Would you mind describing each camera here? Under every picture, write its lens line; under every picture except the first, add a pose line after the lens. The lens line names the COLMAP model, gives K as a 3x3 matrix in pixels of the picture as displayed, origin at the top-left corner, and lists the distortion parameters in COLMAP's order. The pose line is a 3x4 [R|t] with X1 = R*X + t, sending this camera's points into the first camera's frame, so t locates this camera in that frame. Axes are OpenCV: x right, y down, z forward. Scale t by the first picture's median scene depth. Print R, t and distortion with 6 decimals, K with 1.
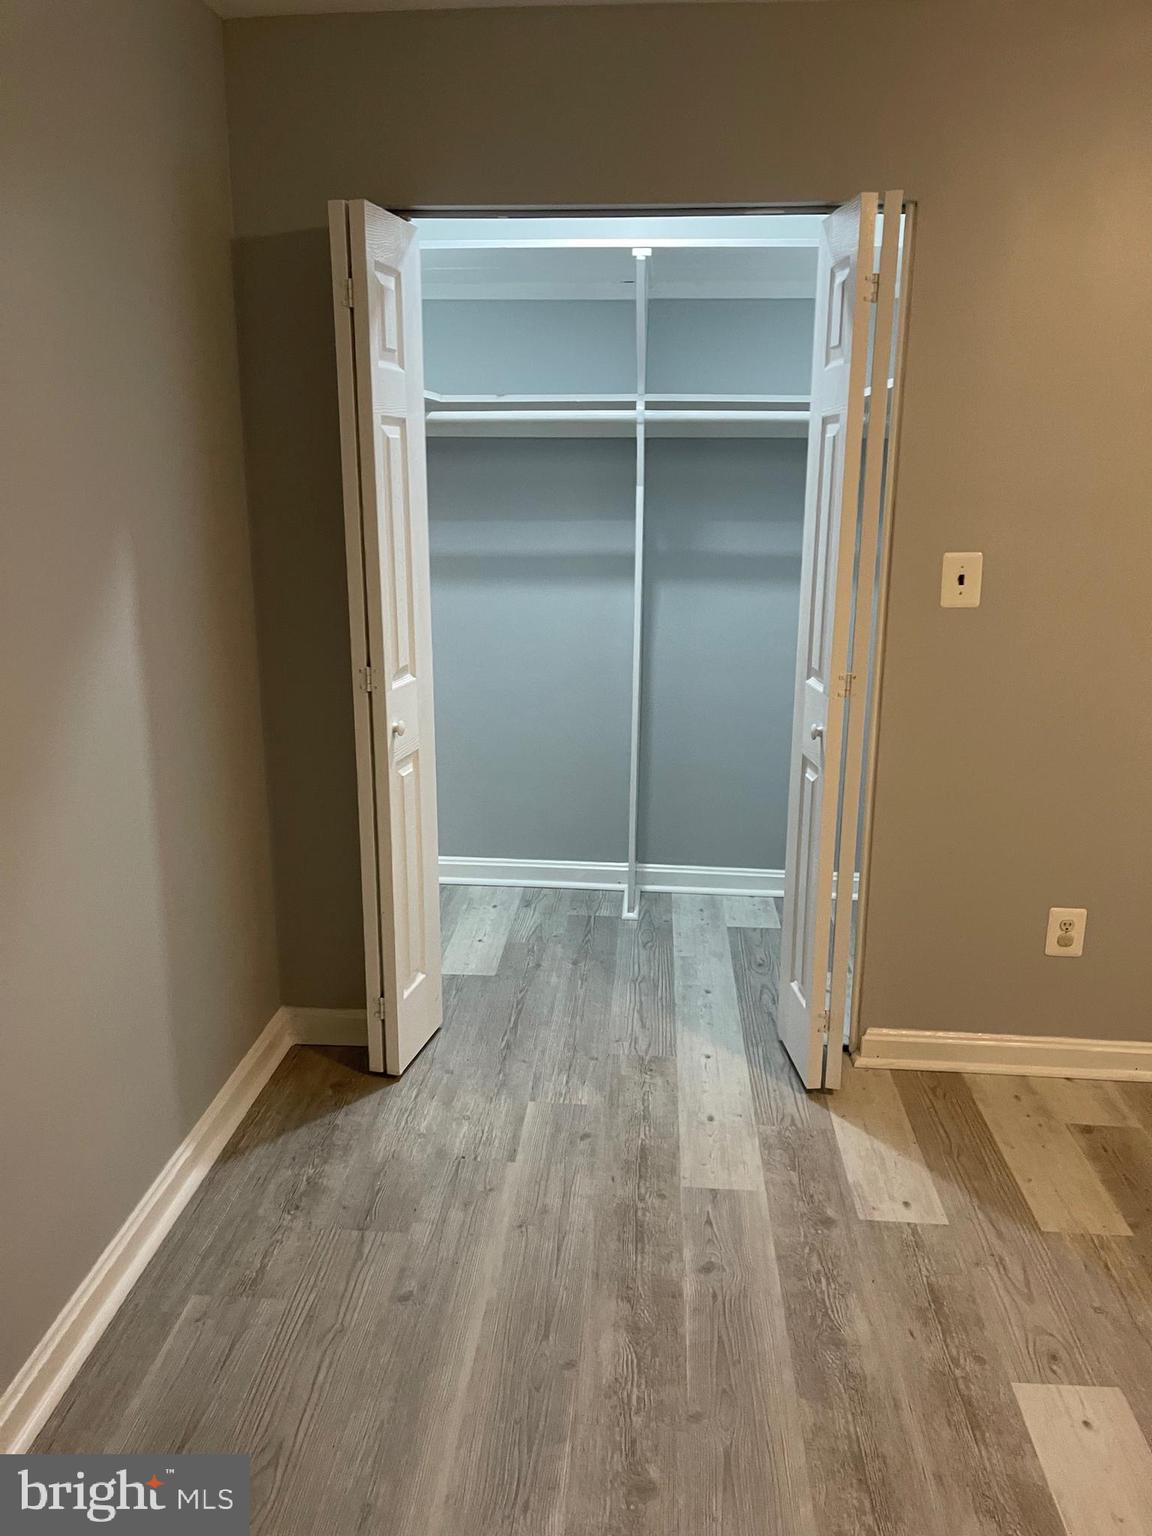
lens RADIAL K [[1158.1, 0, 584.3], [0, 1158.1, 767.2], [0, 0, 1]] dist [0.070613, -0.081291]
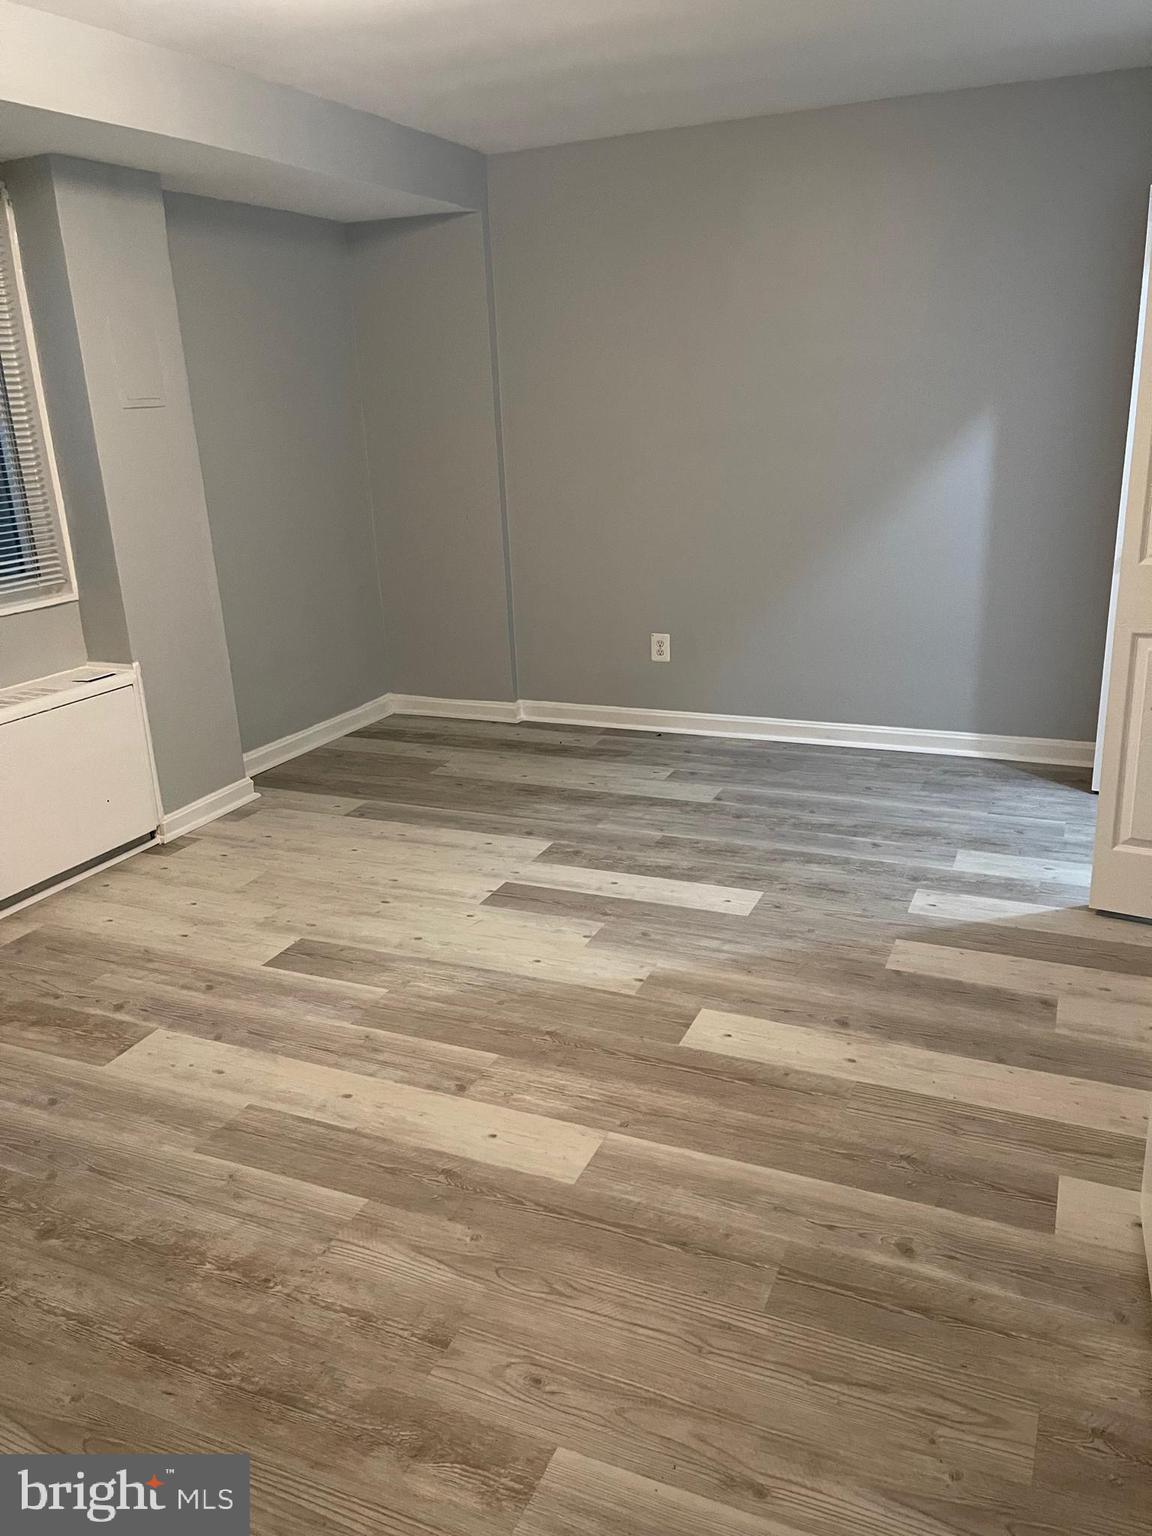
lens RADIAL K [[1158.1, 0, 581.6], [0, 1158.1, 766.0], [0, 0, 1]] dist [0.070613, -0.081291]
pose [[-0.345177, 0.286560, -0.893720, 1.779606], [-0.195792, 0.909310, 0.367179, -0.232351], [0.917888, 0.301725, -0.257767, 1.009001]]
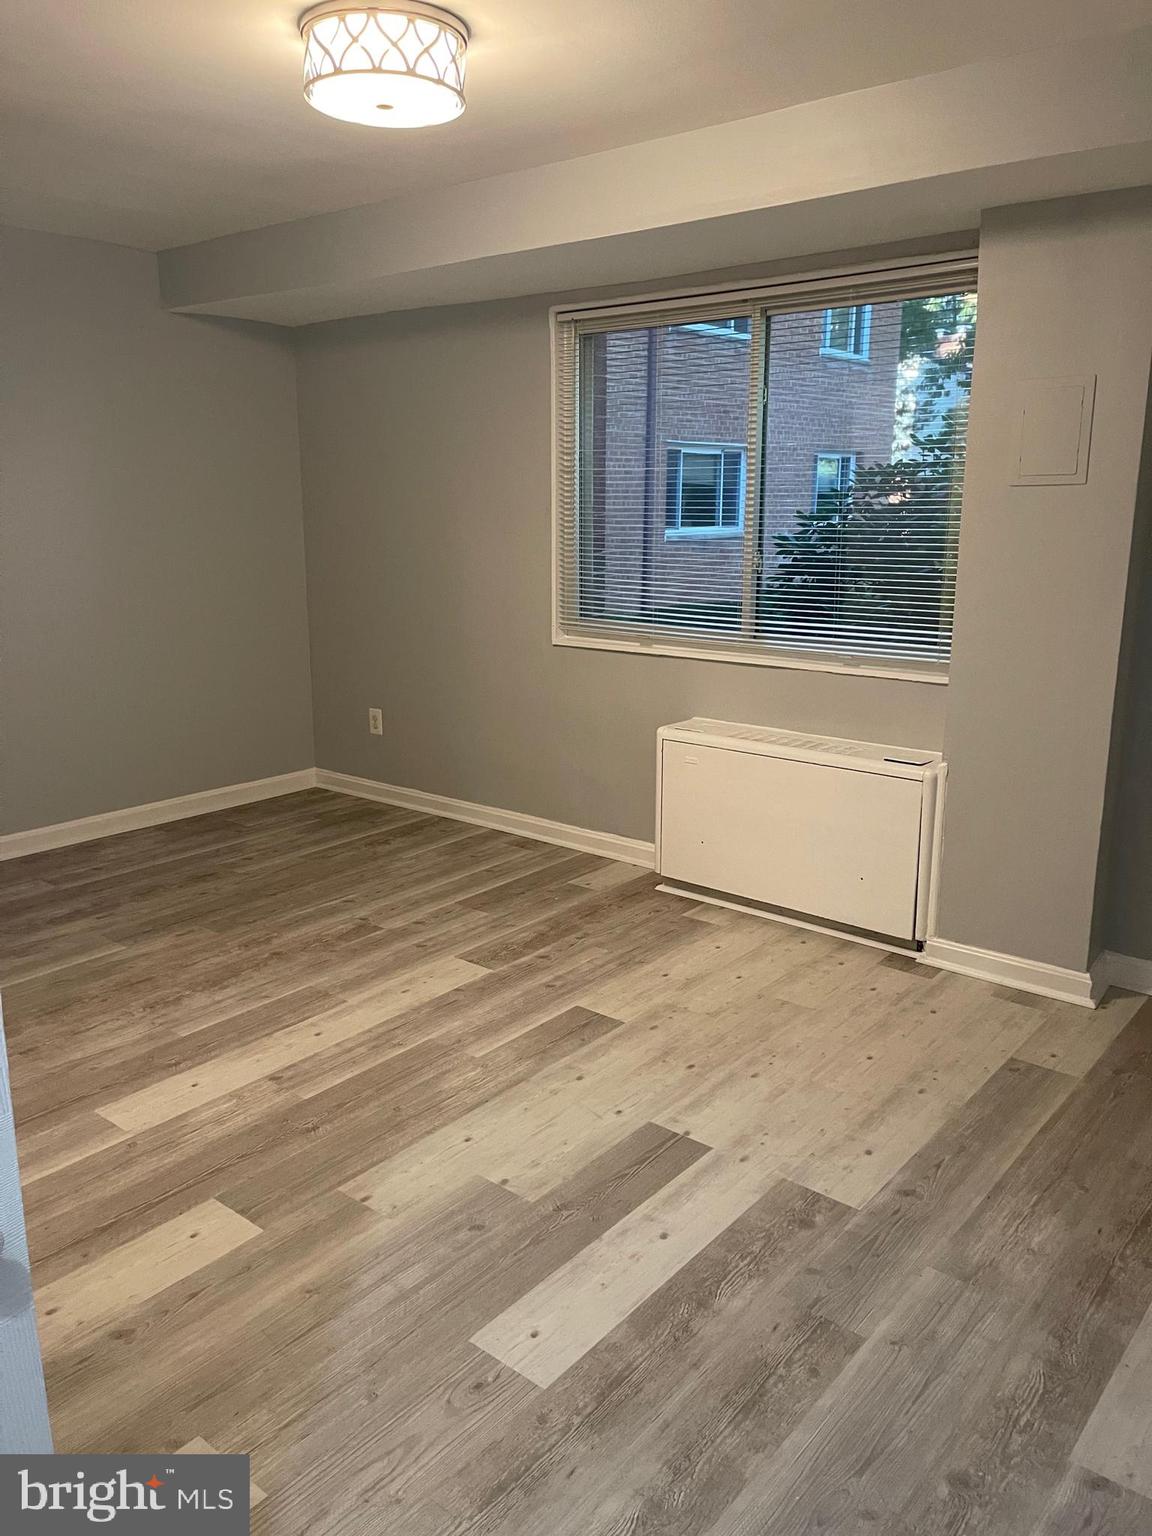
lens RADIAL K [[1158.1, 0, 573.1], [0, 1158.1, 757.7], [0, 0, 1]] dist [0.070613, -0.081291]
pose [[-0.807027, -0.142456, 0.573073, -0.134867], [0.137275, 0.898620, 0.416698, -0.329401], [-0.574337, 0.414955, -0.705655, 1.293067]]
